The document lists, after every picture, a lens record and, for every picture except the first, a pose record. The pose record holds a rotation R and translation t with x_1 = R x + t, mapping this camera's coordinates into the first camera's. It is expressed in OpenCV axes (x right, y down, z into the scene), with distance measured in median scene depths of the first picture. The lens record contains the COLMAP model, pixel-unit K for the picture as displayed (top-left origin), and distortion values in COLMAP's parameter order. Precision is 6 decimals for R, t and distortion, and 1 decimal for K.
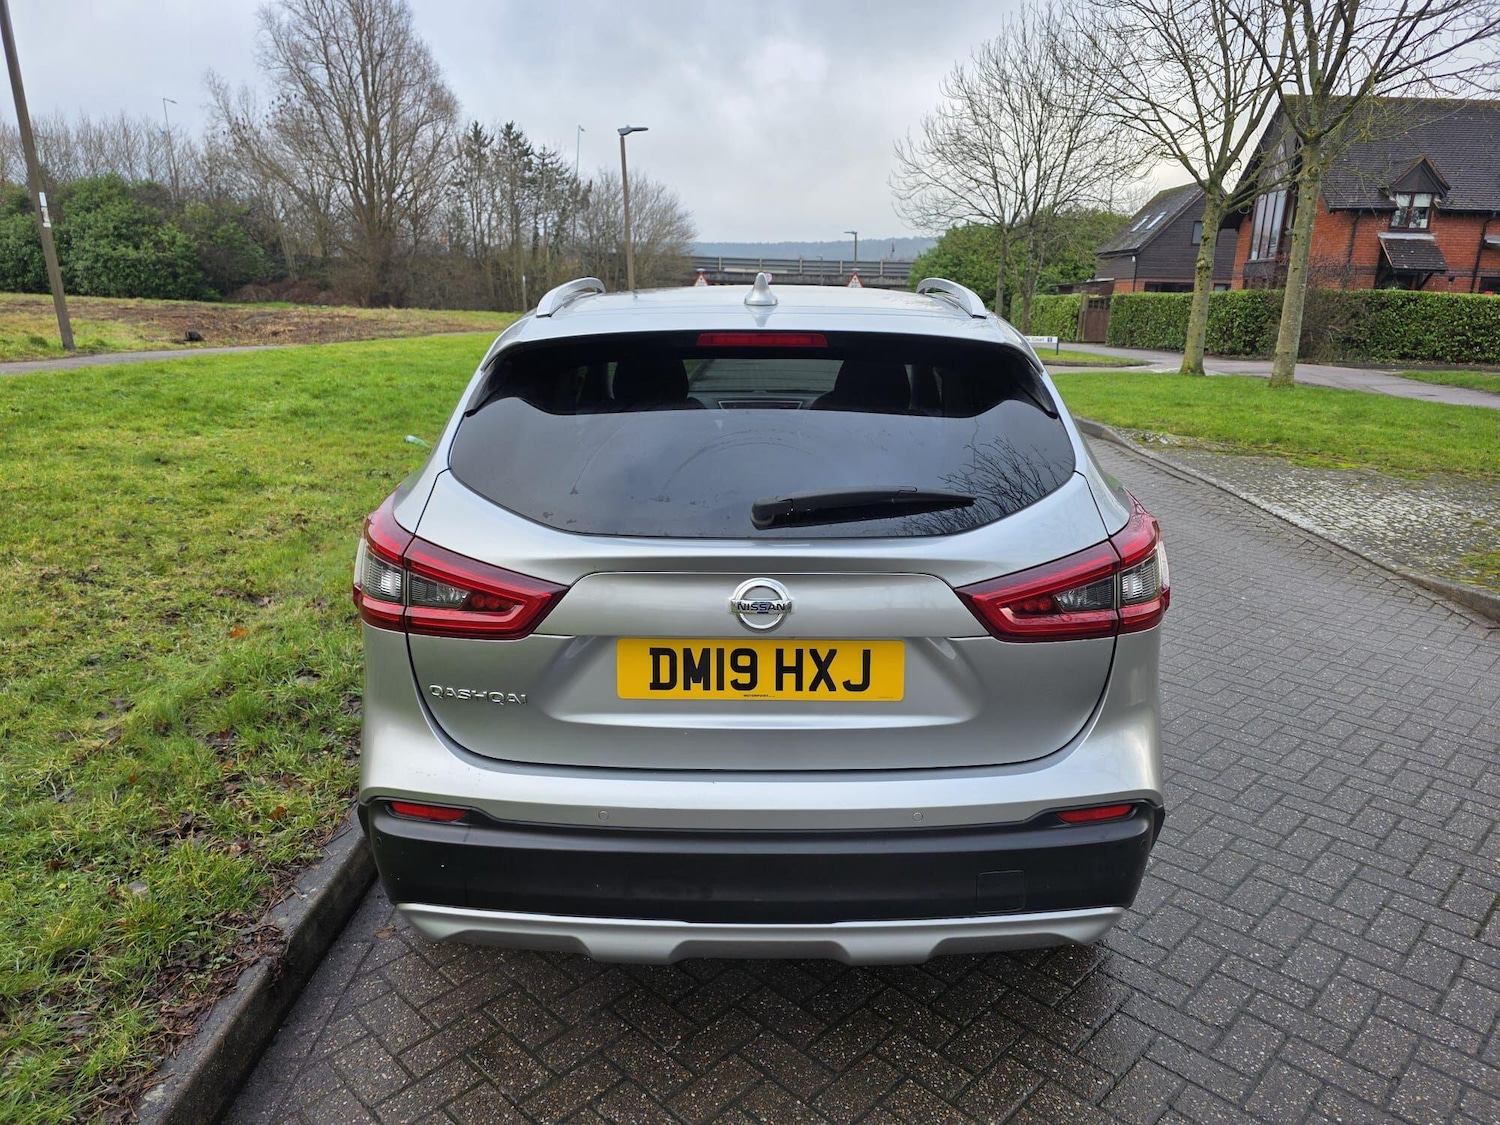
lens RADIAL K [[1004.6, 0, 752.2], [0, 1004.6, 565.0], [0, 0, 1]] dist [0.049762, -0.040989]
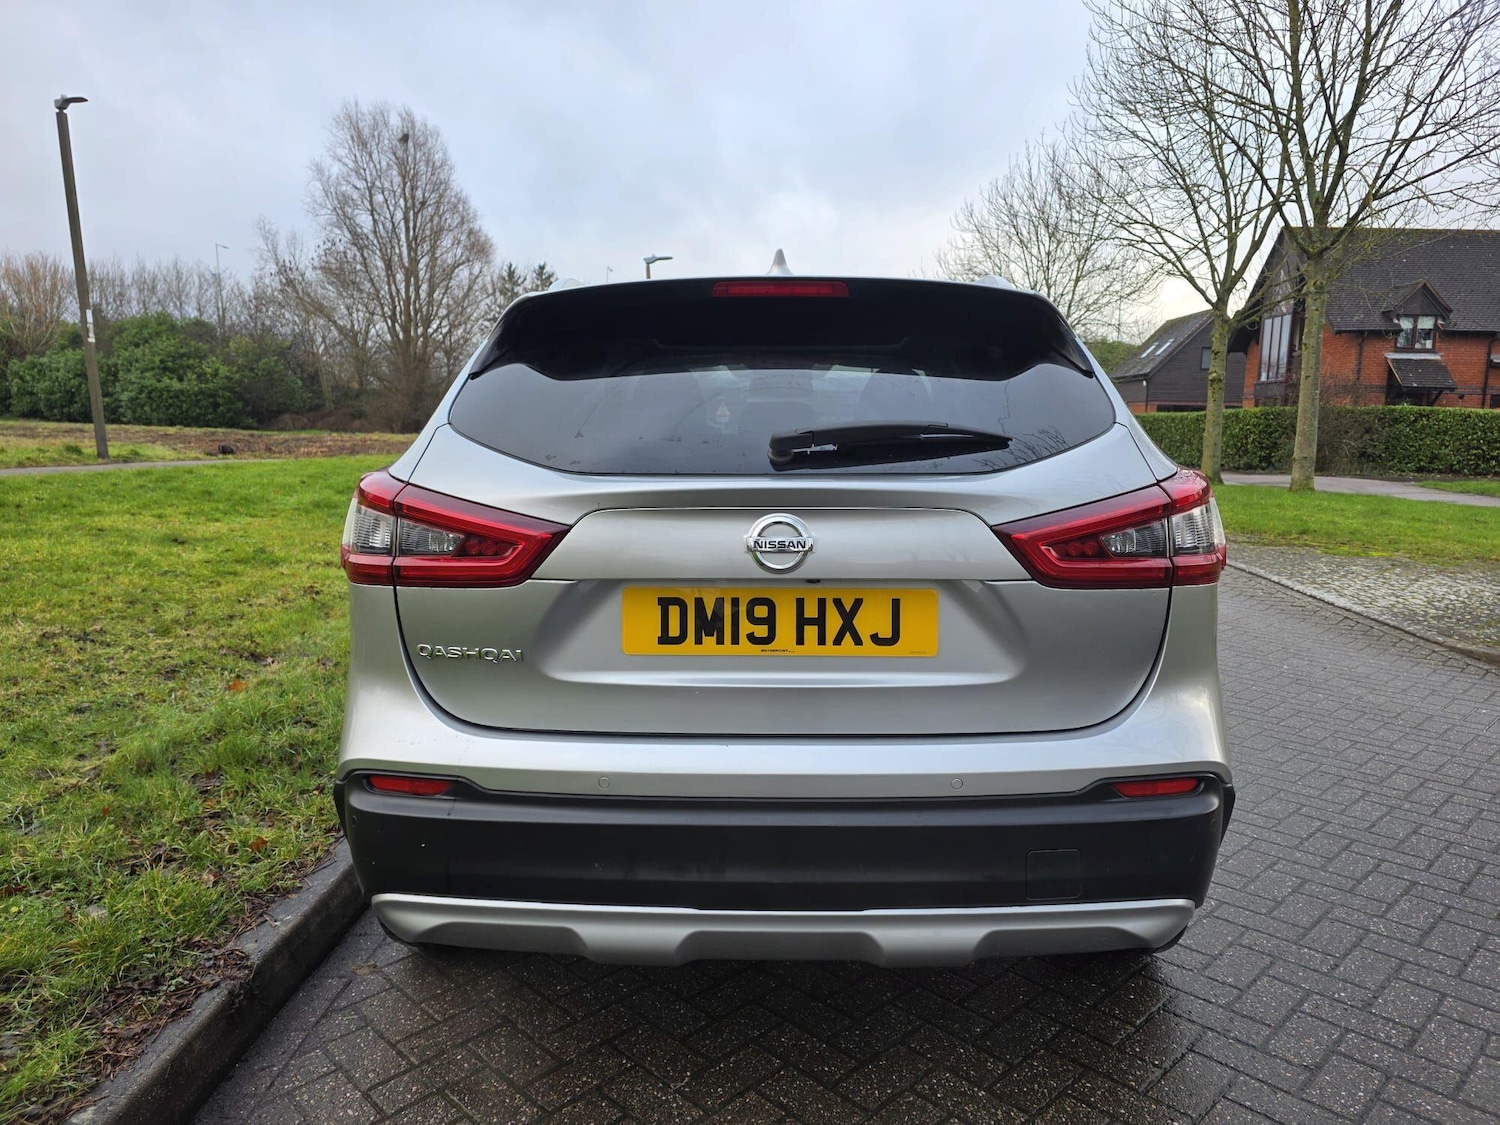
lens RADIAL K [[1006.3, 0, 759.1], [0, 1006.3, 556.6], [0, 0, 1]] dist [0.047178, -0.038244]
pose [[0.999902, -0.002718, -0.013705, 0.001731], [0.000959, 0.991937, -0.126729, 0.111038], [0.013939, 0.126703, 0.991843, 0.061049]]
